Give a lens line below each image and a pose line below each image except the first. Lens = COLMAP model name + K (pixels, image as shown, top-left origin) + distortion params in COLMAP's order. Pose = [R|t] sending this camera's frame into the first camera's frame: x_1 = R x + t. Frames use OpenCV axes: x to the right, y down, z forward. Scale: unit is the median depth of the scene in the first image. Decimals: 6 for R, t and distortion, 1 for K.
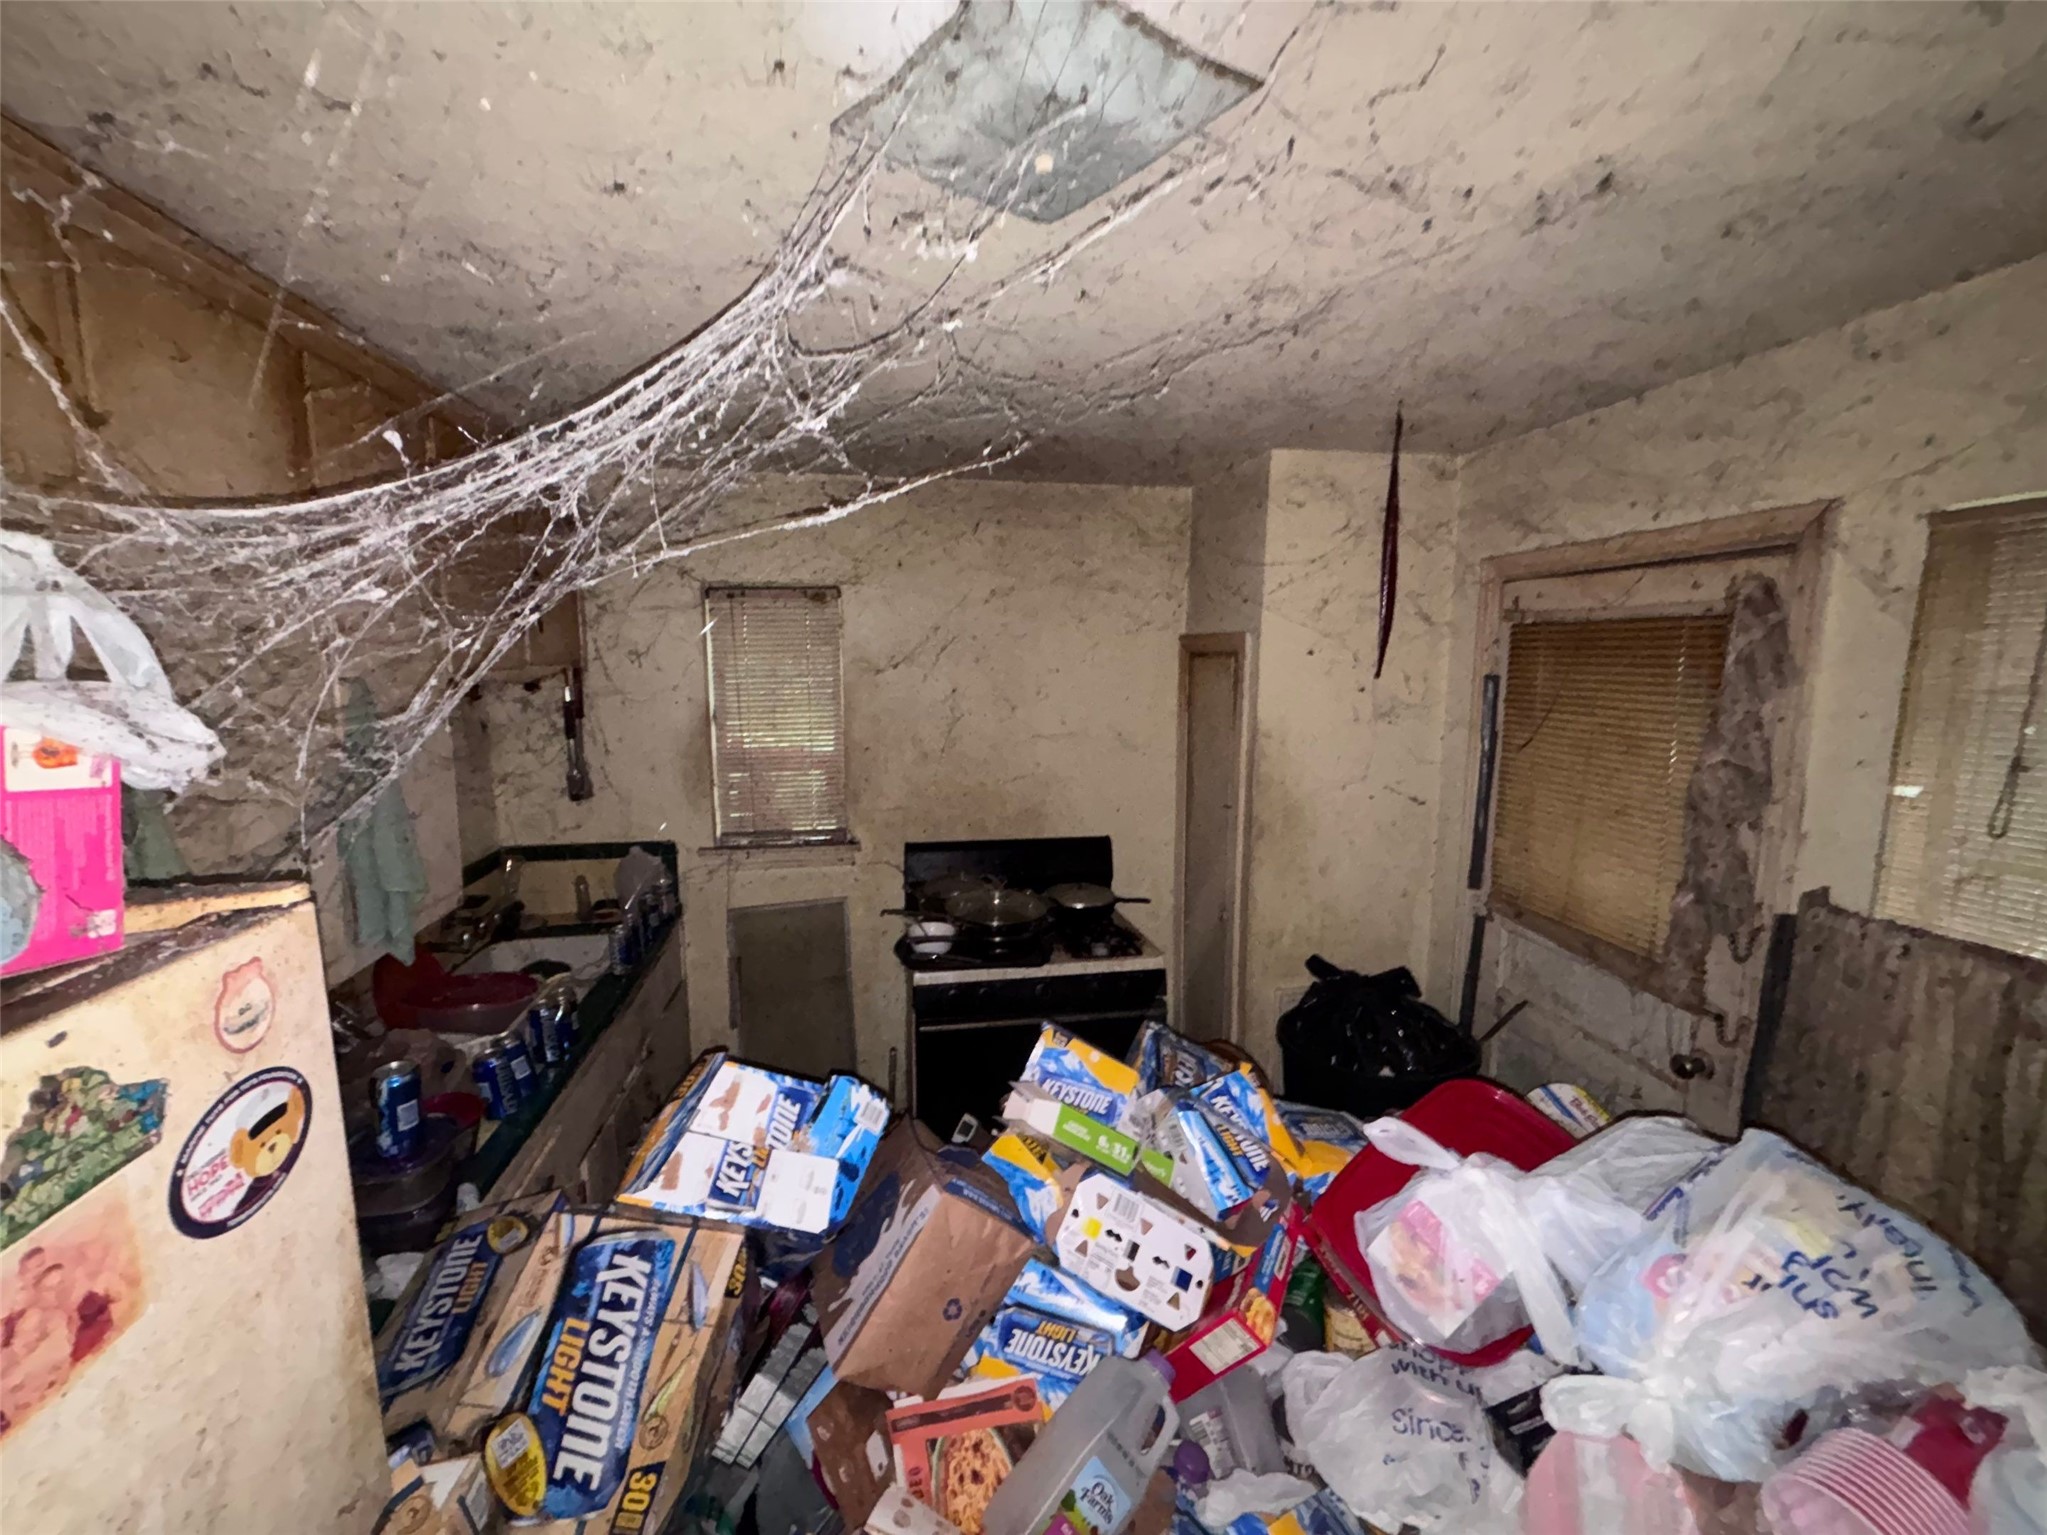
lens RADIAL K [[822.0, 0, 1024.3], [0, 822.0, 764.5], [0, 0, 1]] dist [-0.005791, 0.000695]
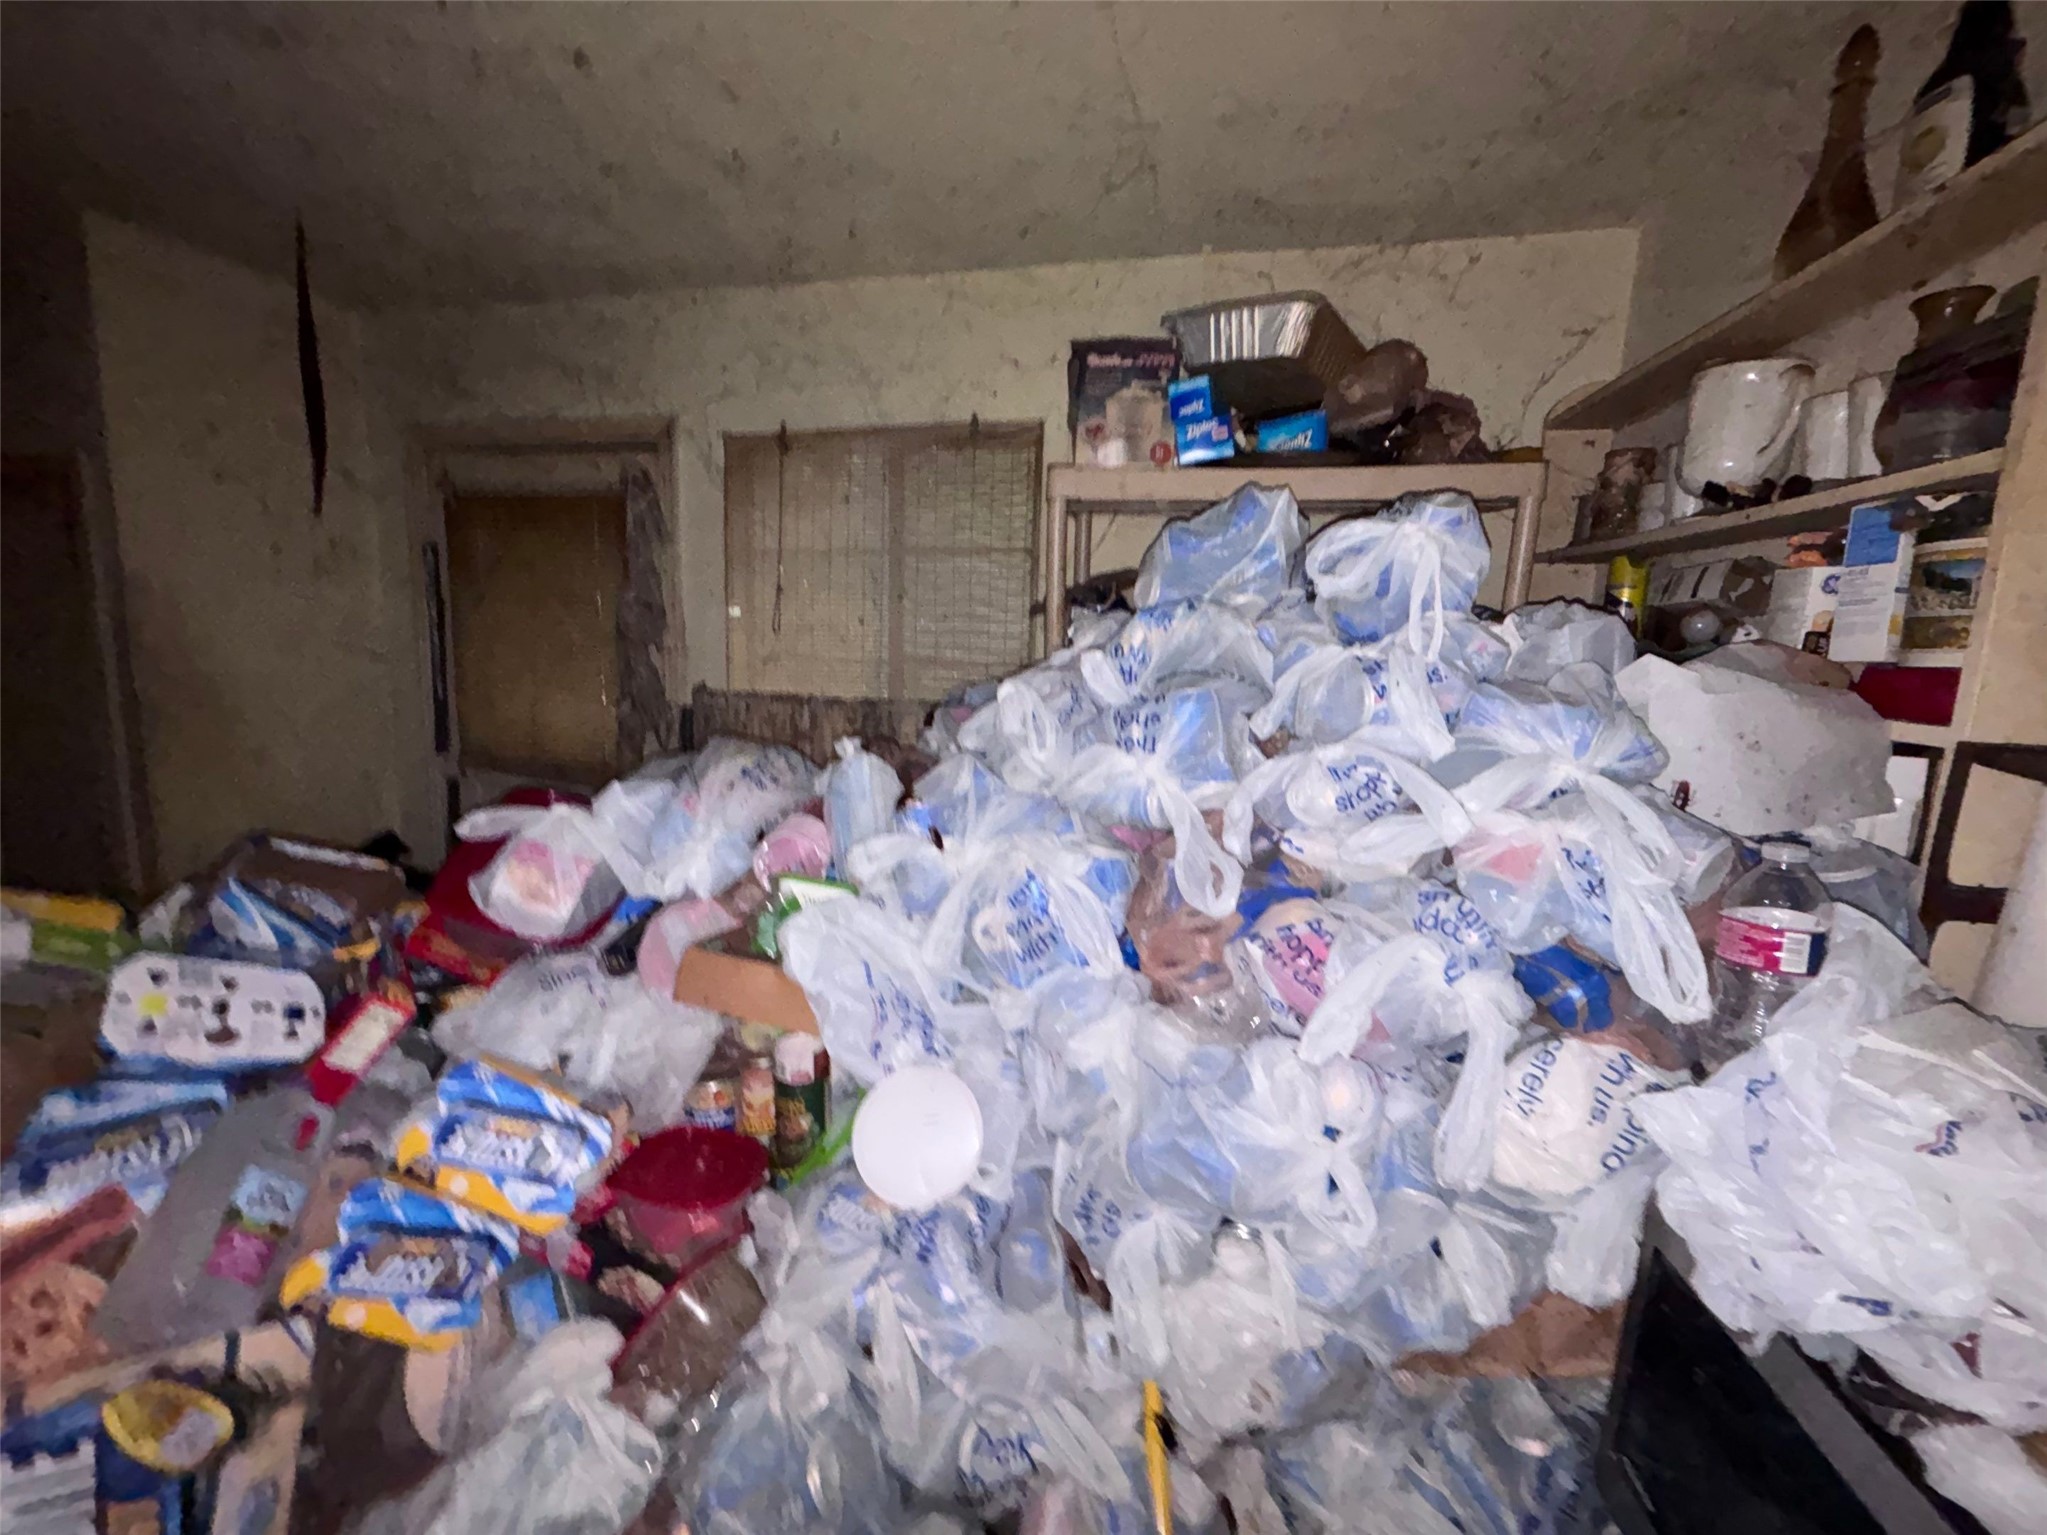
lens RADIAL K [[822.0, 0, 1020.3], [0, 822.0, 763.2], [0, 0, 1]] dist [-0.005791, 0.000695]
pose [[0.371227, -0.125387, 0.920037, -0.223318], [0.094708, 0.990786, 0.096815, 0.215425], [-0.923699, 0.051194, 0.379682, -0.110439]]
